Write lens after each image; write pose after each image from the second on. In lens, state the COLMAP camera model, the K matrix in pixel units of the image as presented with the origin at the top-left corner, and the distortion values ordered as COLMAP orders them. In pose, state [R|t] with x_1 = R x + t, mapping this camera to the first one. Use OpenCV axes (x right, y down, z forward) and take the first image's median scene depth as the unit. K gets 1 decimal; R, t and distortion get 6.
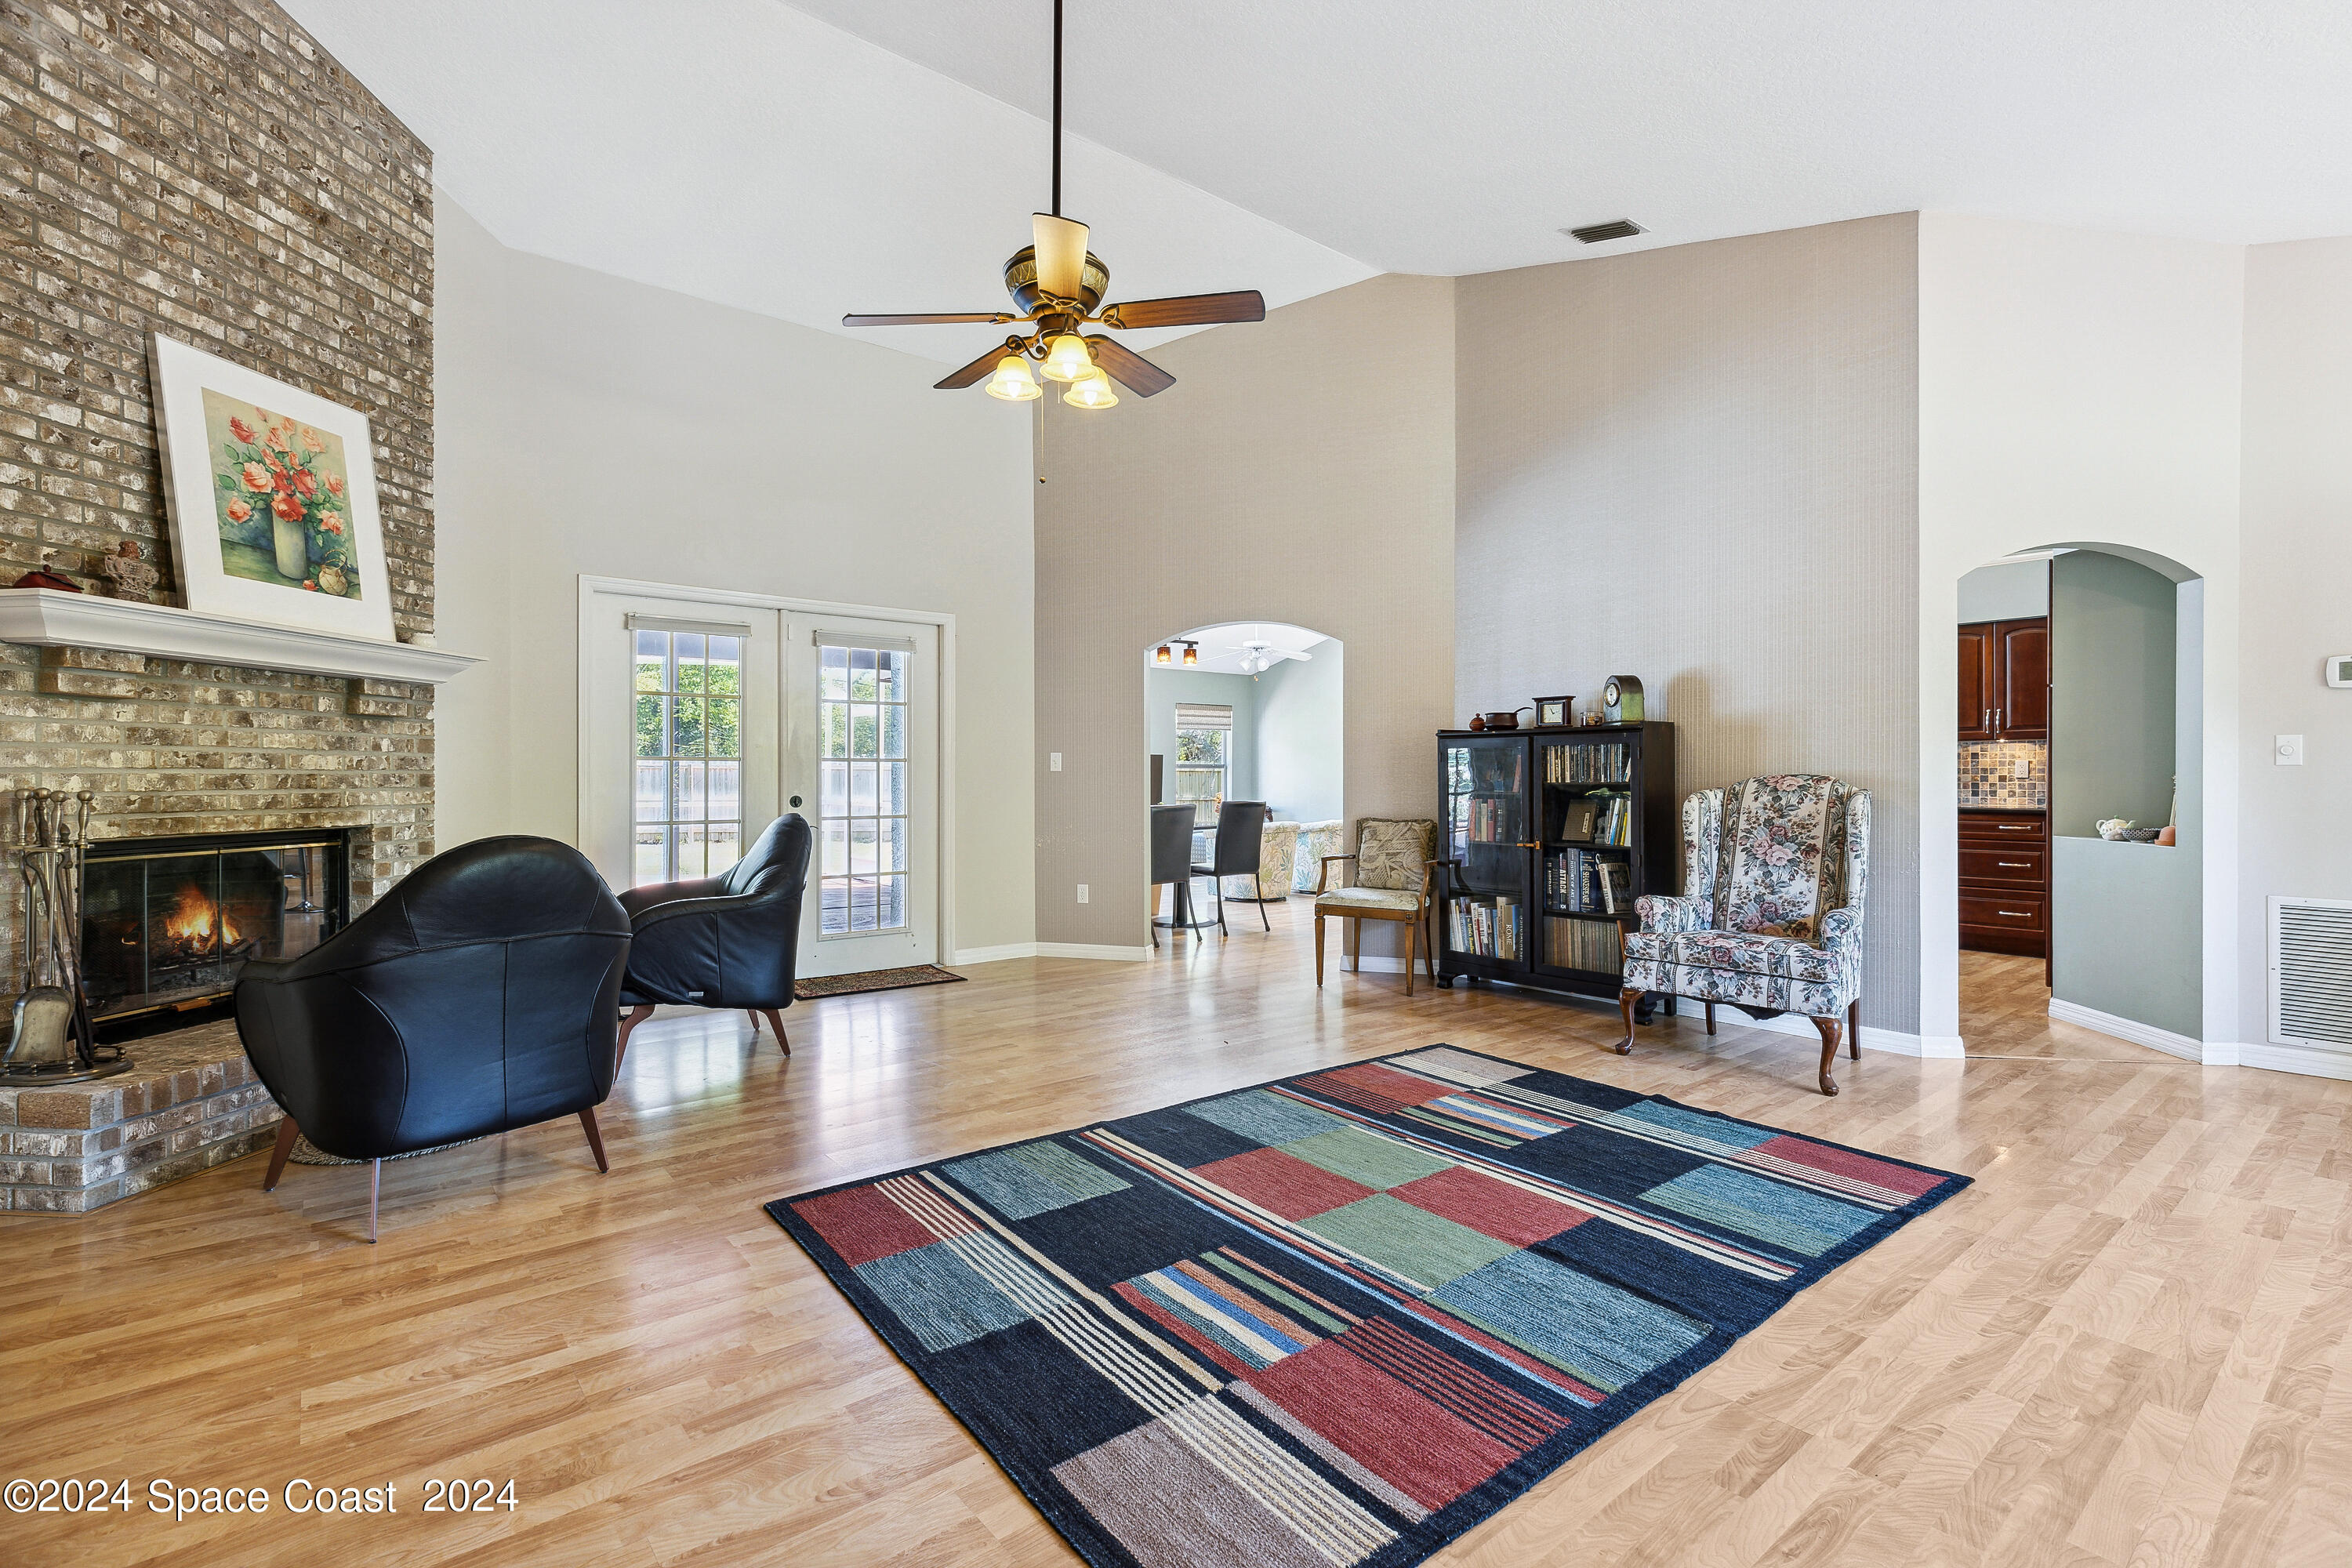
lens RADIAL K [[1057.8, 0, 1181.0], [0, 1057.8, 776.3], [0, 0, 1]] dist [-0.002013, -0.000554]
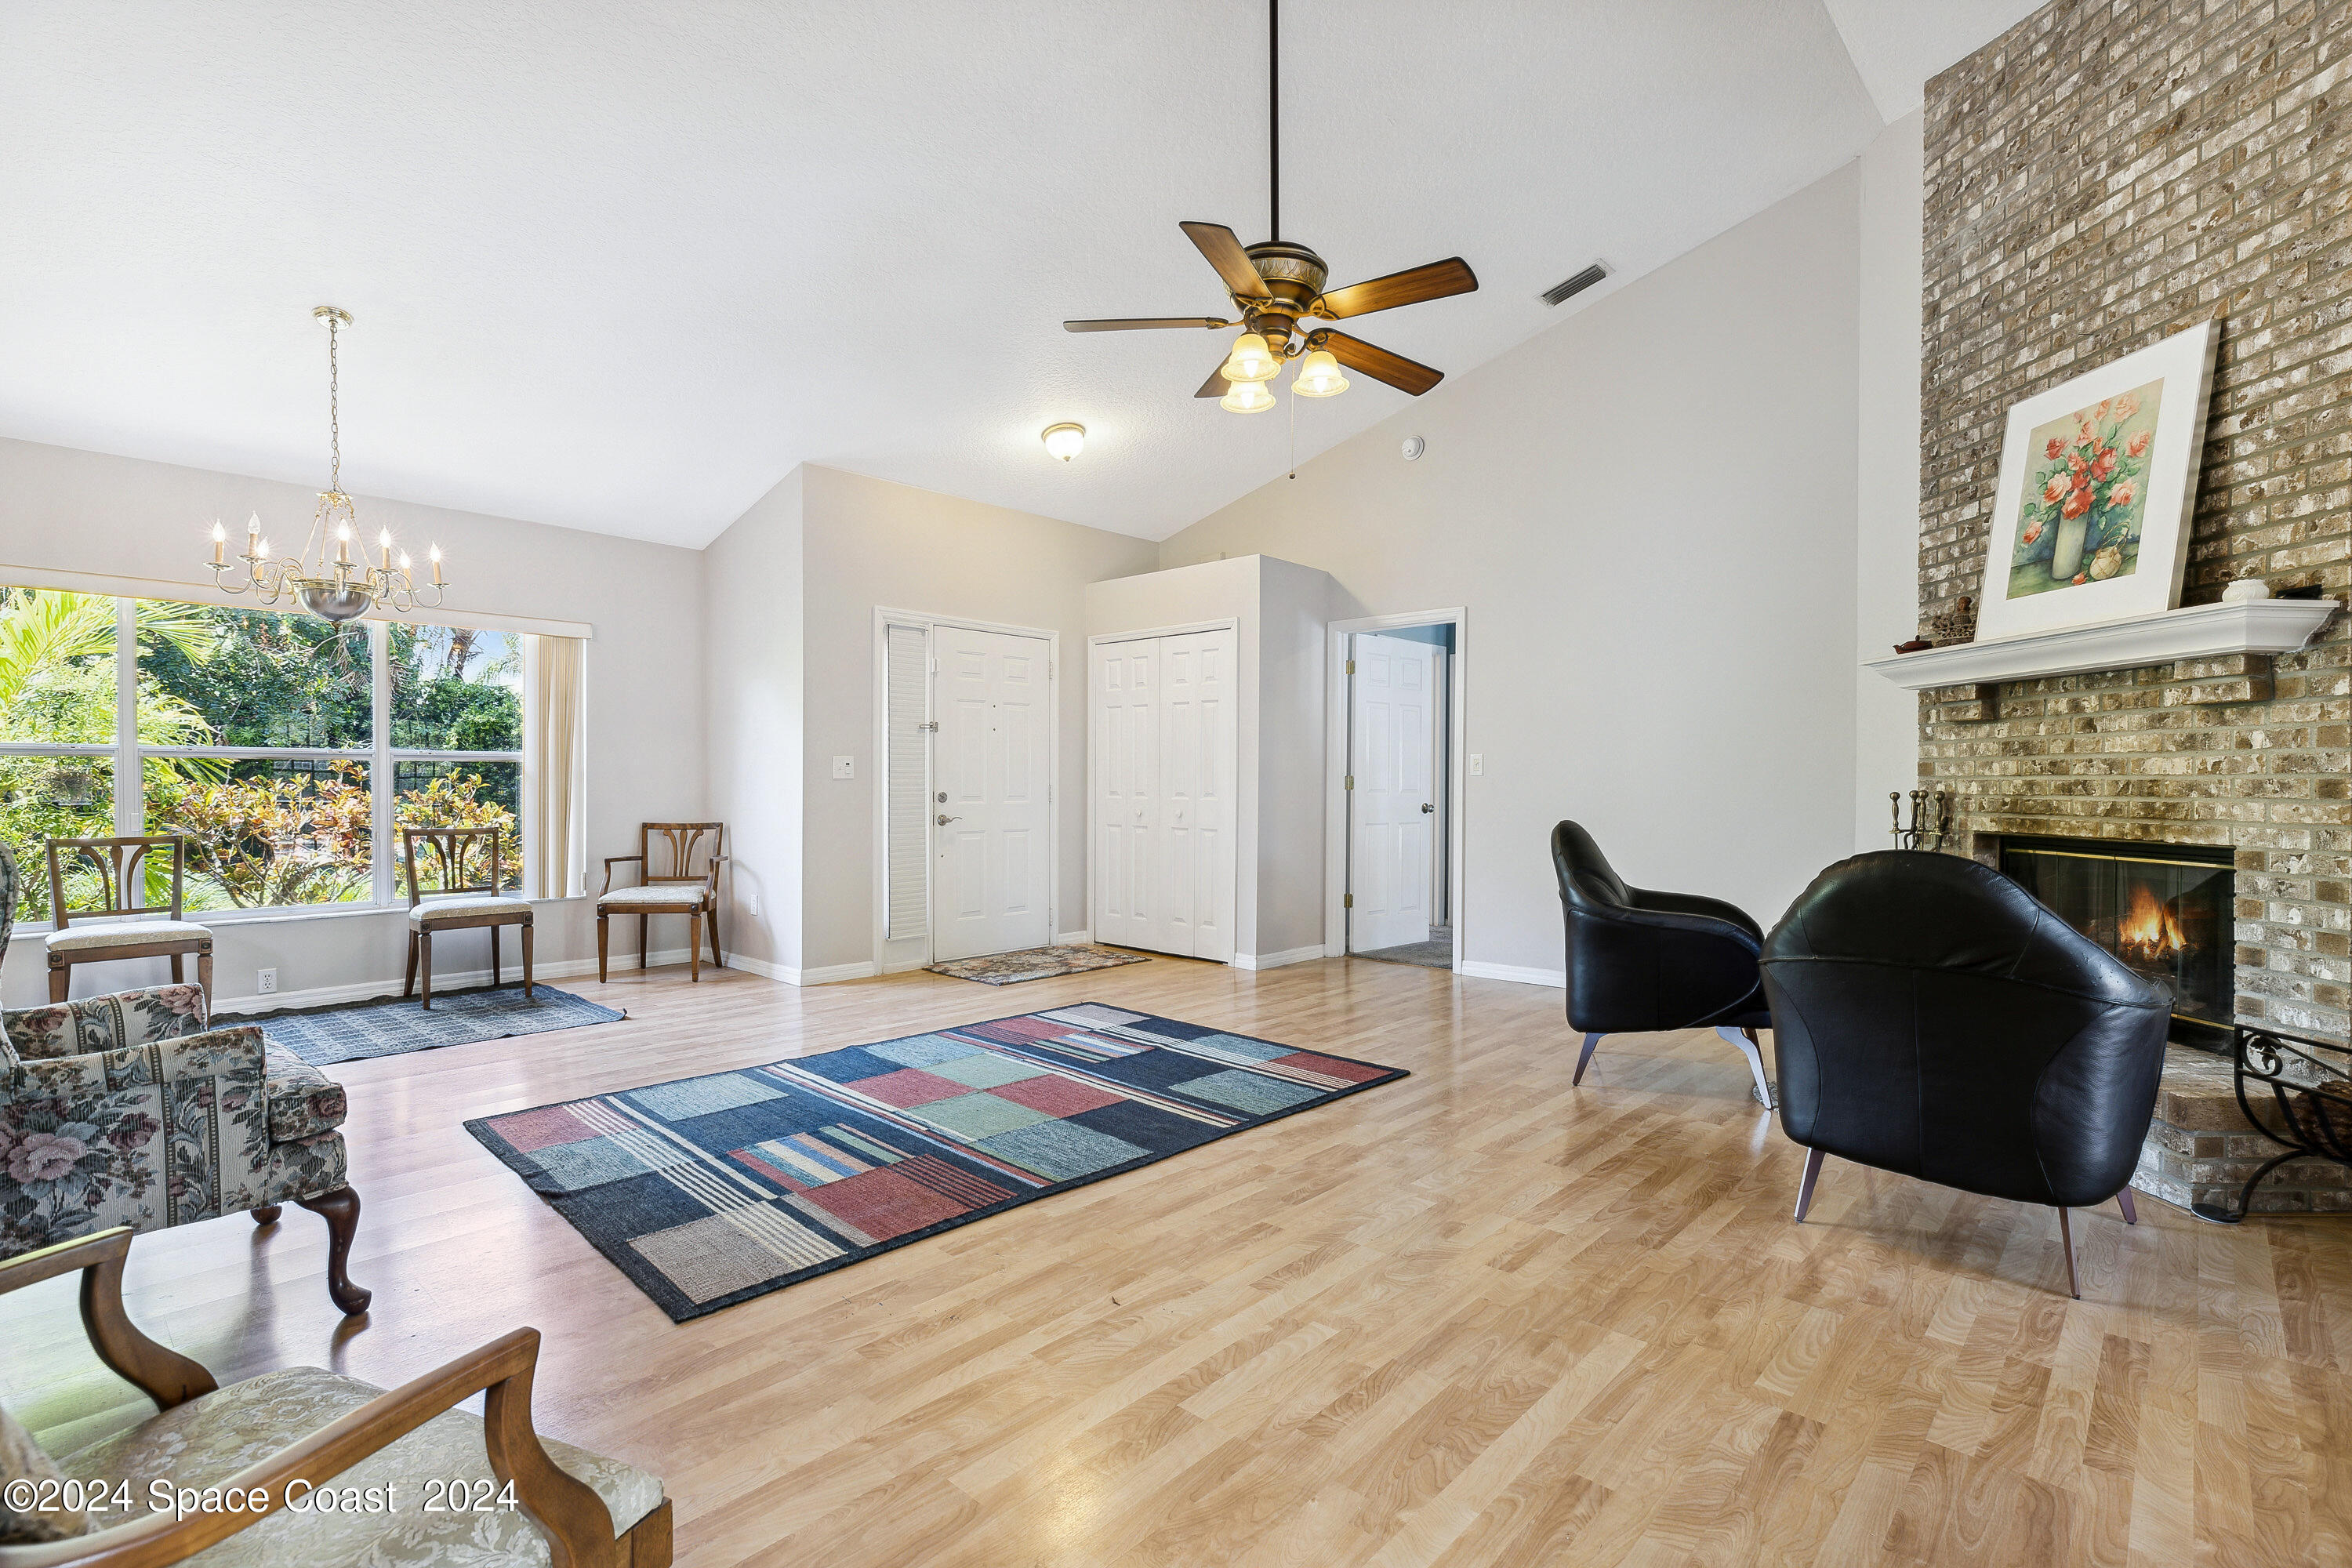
lens RADIAL K [[1057.8, 0, 1181.0], [0, 1057.8, 776.3], [0, 0, 1]] dist [-0.002013, -0.000554]
pose [[-0.989015, -0.001485, -0.147808, 0.109484], [-0.000756, 0.999987, -0.004988, -0.000102], [0.147813, -0.004821, -0.989004, 1.886911]]
